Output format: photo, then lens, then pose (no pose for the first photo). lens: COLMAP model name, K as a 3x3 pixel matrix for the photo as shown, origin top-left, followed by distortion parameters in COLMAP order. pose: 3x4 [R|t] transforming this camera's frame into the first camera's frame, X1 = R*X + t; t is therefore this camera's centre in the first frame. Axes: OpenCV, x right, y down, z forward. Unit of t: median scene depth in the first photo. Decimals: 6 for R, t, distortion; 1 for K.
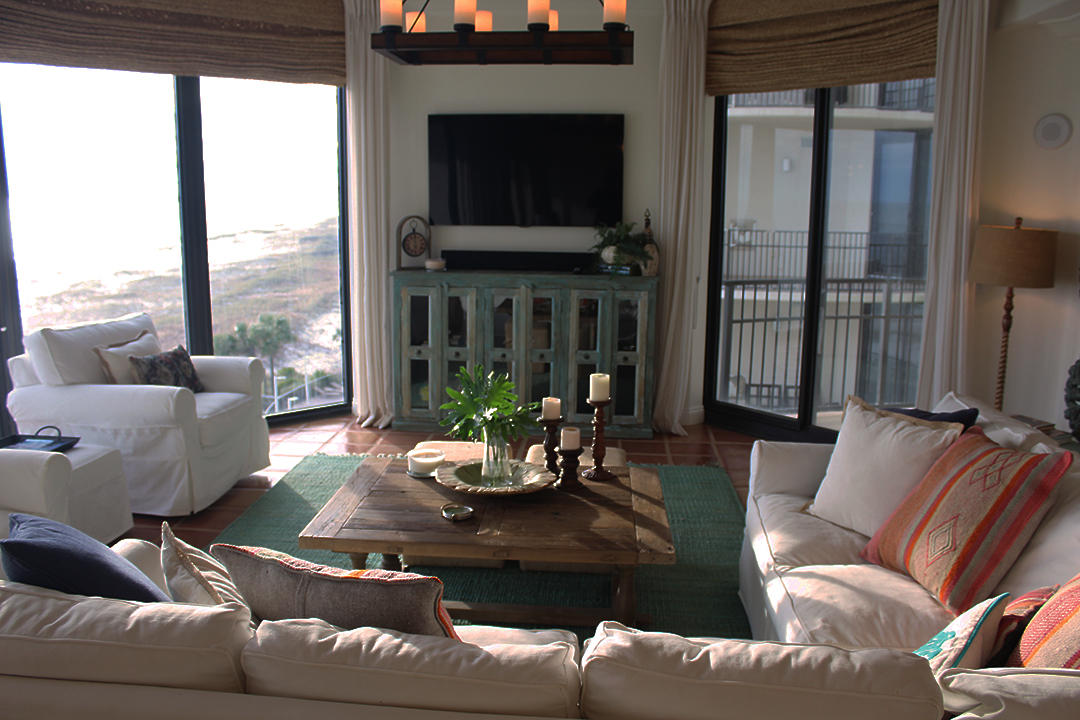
lens RADIAL K [[940.3, 0, 523.1], [0, 940.3, 365.5], [0, 0, 1]] dist [-0.138255, 0.107613]
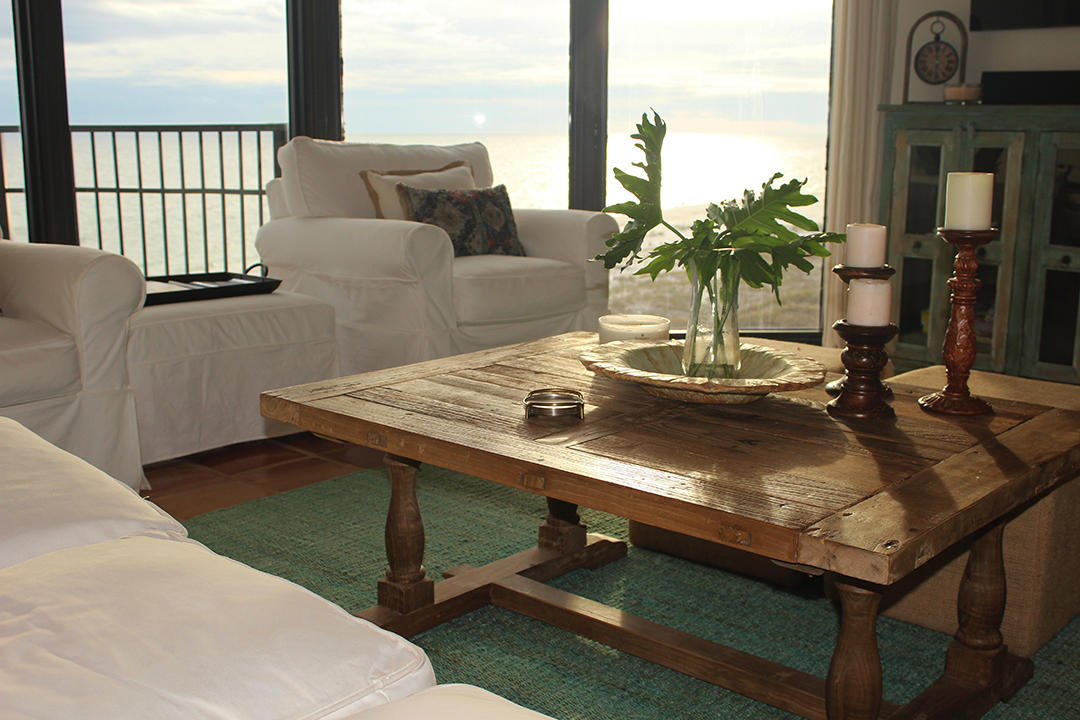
lens RADIAL K [[1231.4, 0, 539.6], [0, 1231.4, 357.3], [0, 0, 1]] dist [-0.066609, 0.000000]
pose [[0.795399, 0.109755, -0.596066, 0.169252], [-0.118216, 0.992672, 0.025034, 0.066393], [0.594446, 0.050553, 0.802545, 0.277173]]
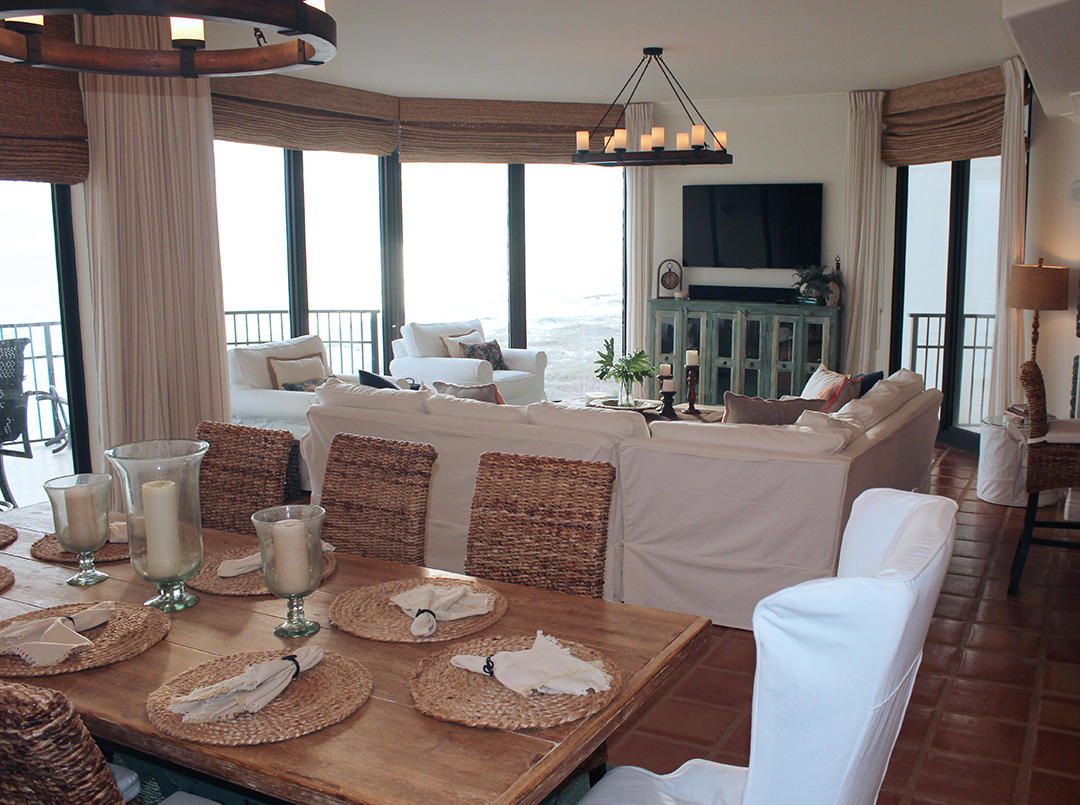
lens RADIAL K [[1095.8, 0, 546.0], [0, 1095.8, 408.8], [0, 0, 1]] dist [-0.078608, 0.000000]
pose [[0.910866, 0.057216, -0.408716, 0.411720], [-0.069644, 0.997450, -0.015576, 0.102666], [0.406783, 0.042652, 0.912529, -0.565258]]
